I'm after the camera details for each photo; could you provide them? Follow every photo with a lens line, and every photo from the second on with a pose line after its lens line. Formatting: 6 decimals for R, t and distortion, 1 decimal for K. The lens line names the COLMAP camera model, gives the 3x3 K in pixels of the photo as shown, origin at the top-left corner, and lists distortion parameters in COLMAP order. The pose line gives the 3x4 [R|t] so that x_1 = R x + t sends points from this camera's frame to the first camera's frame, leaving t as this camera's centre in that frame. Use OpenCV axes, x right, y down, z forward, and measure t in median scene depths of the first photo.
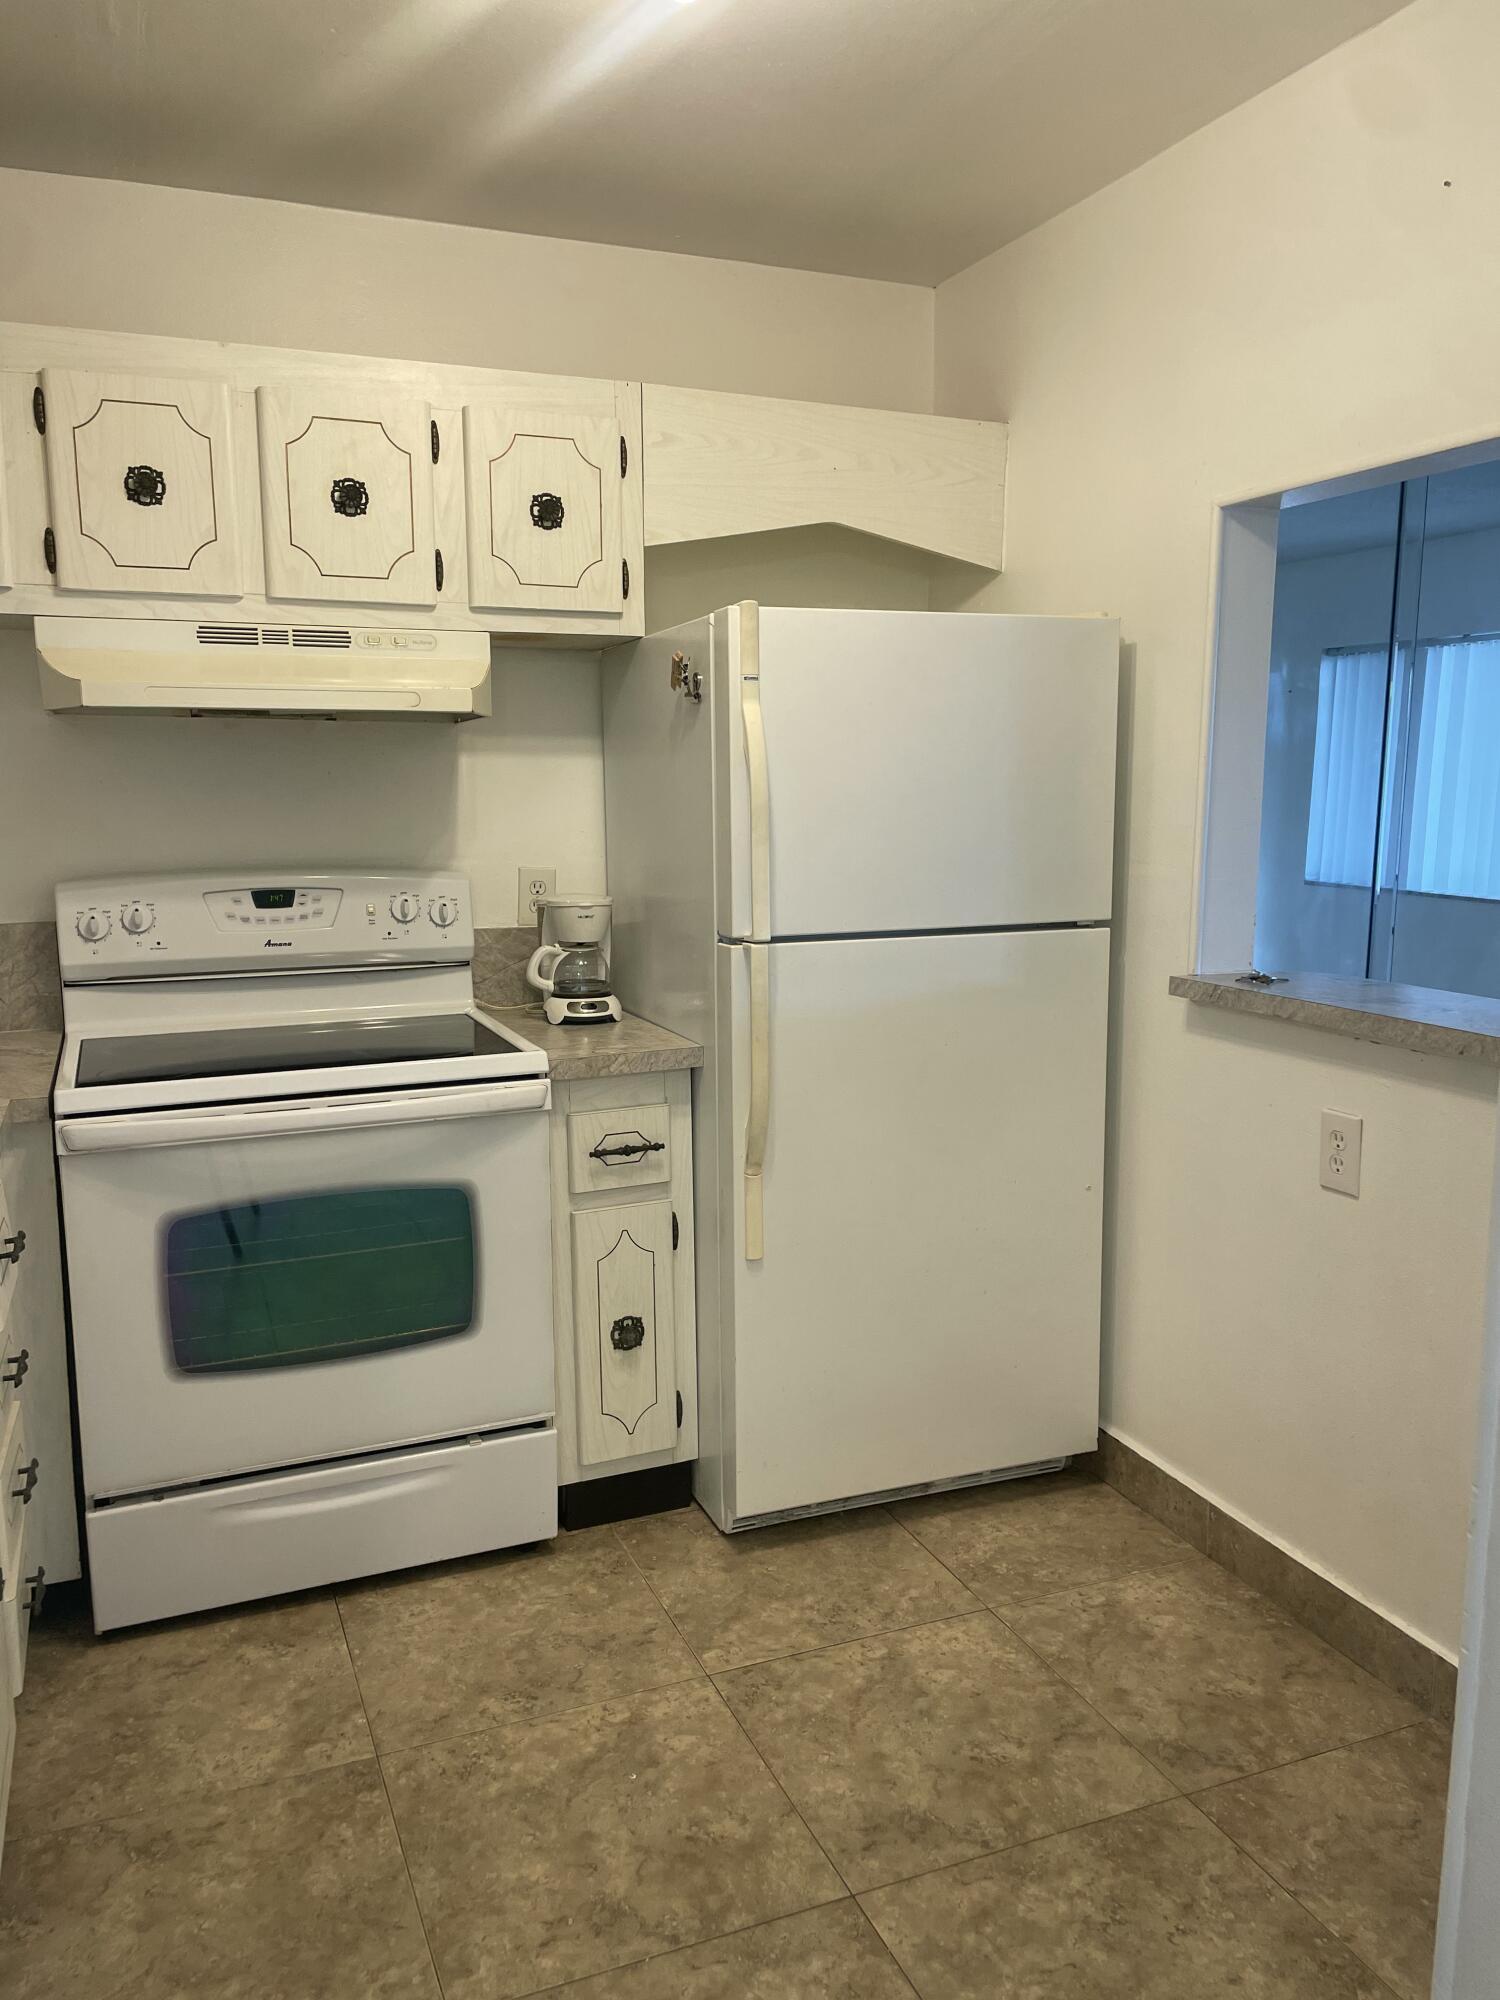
lens RADIAL K [[1517.4, 0, 727.8], [0, 1517.4, 1013.4], [0, 0, 1]] dist [0.096594, -0.130696]
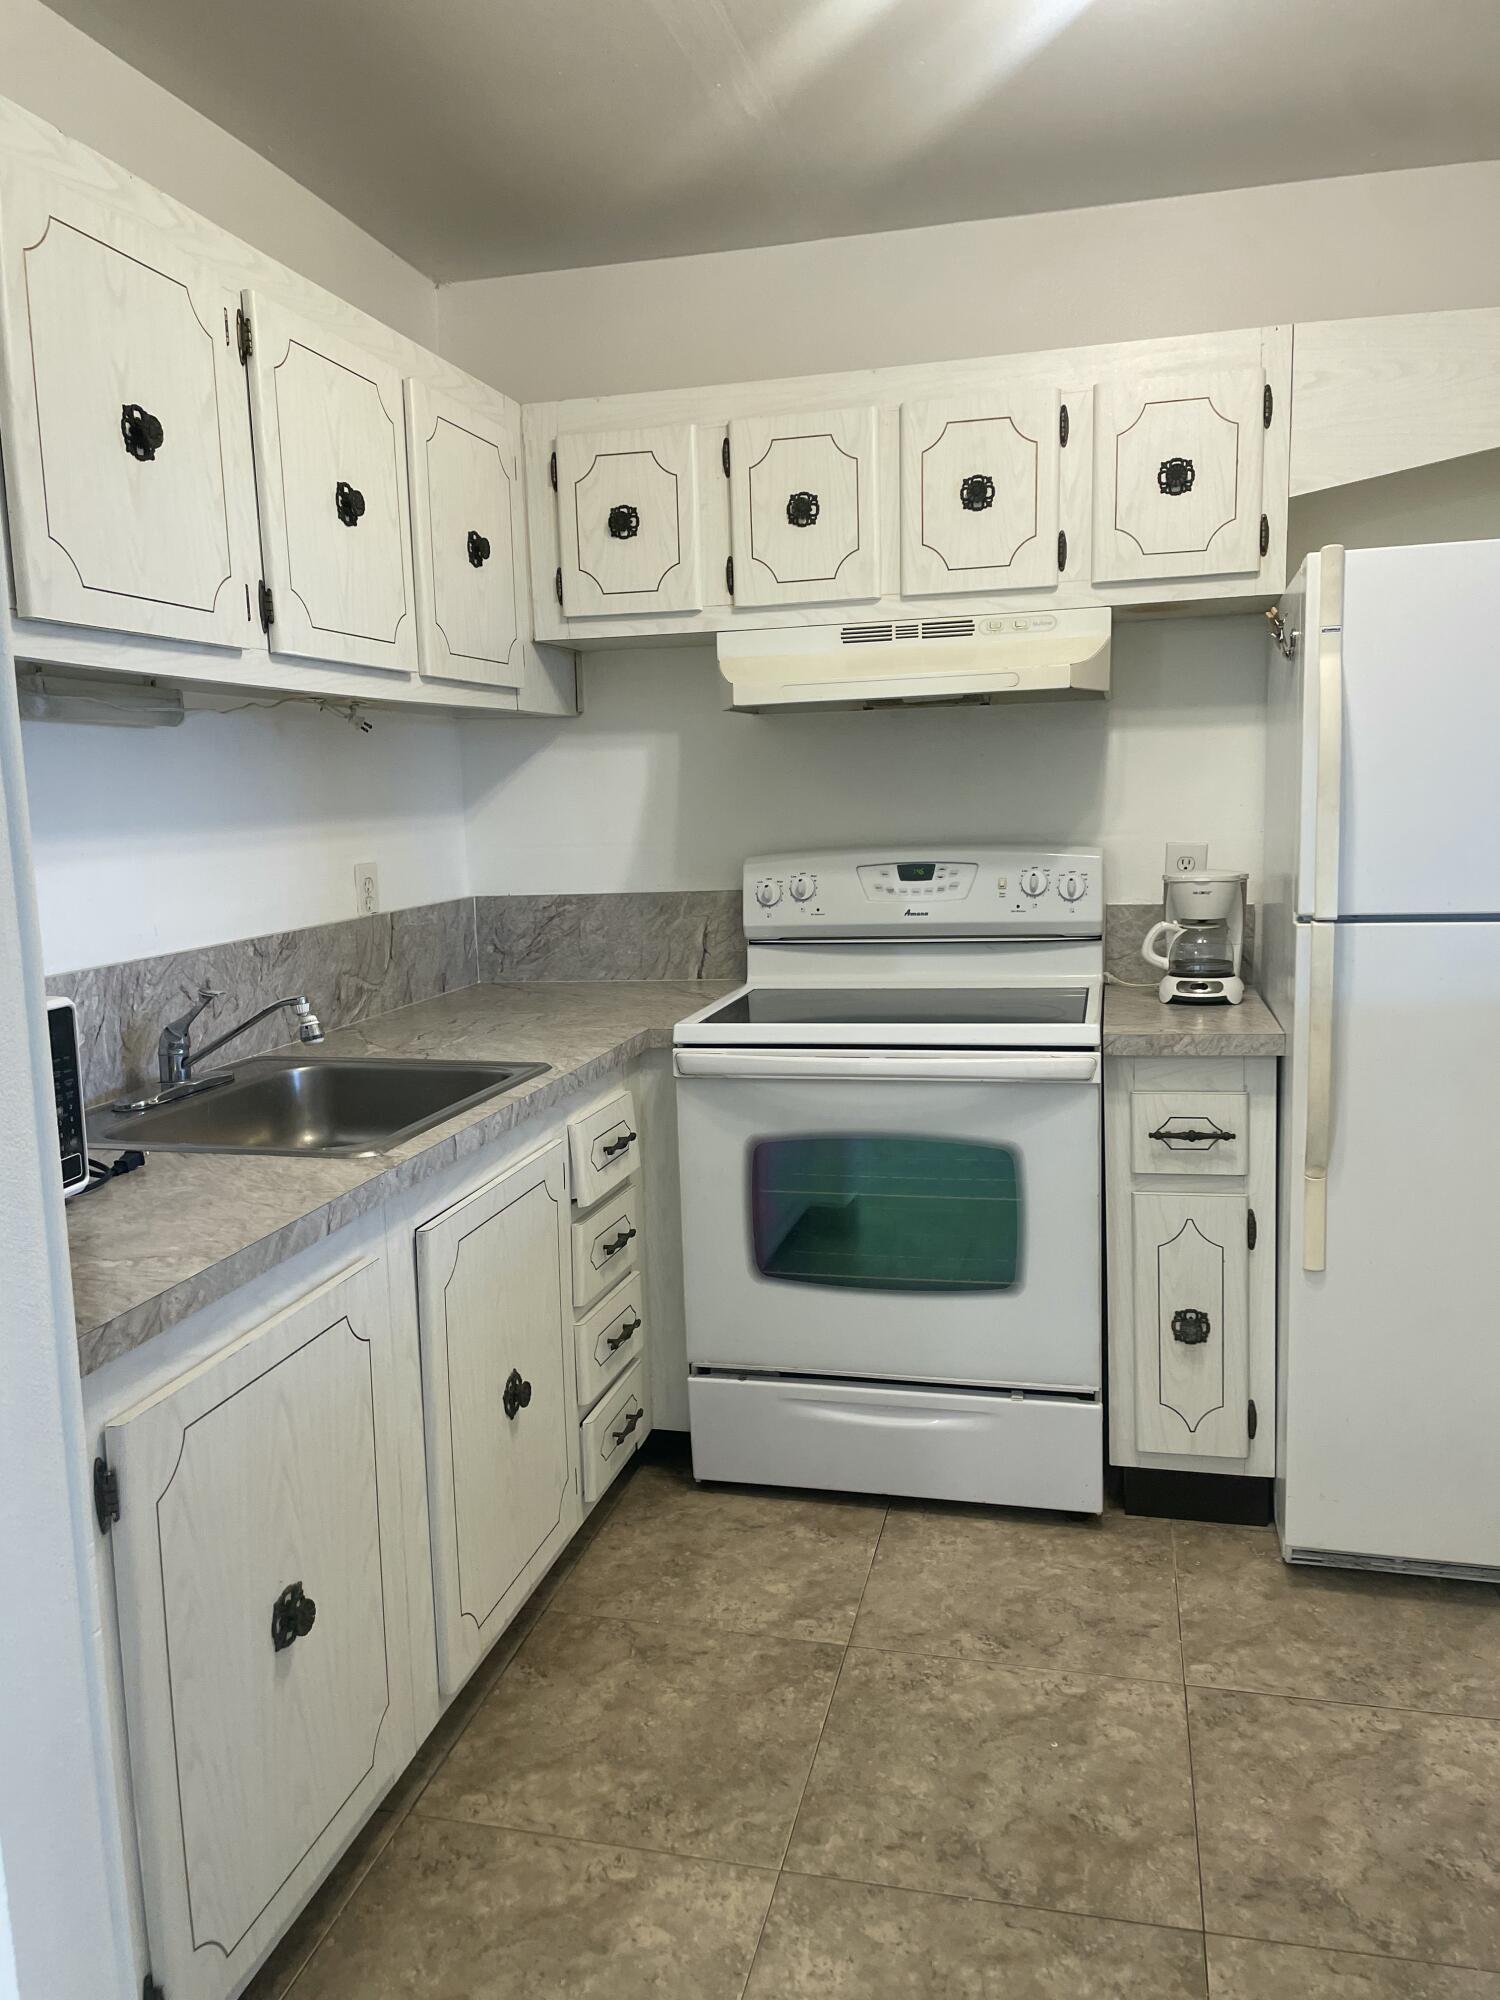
lens RADIAL K [[1517.4, 0, 727.8], [0, 1517.4, 1013.4], [0, 0, 1]] dist [0.096594, -0.130696]
pose [[0.804430, 0.067143, -0.590240, 0.276236], [-0.063310, 0.997623, 0.027200, 0.005711], [0.590664, 0.015487, 0.806769, 0.048850]]
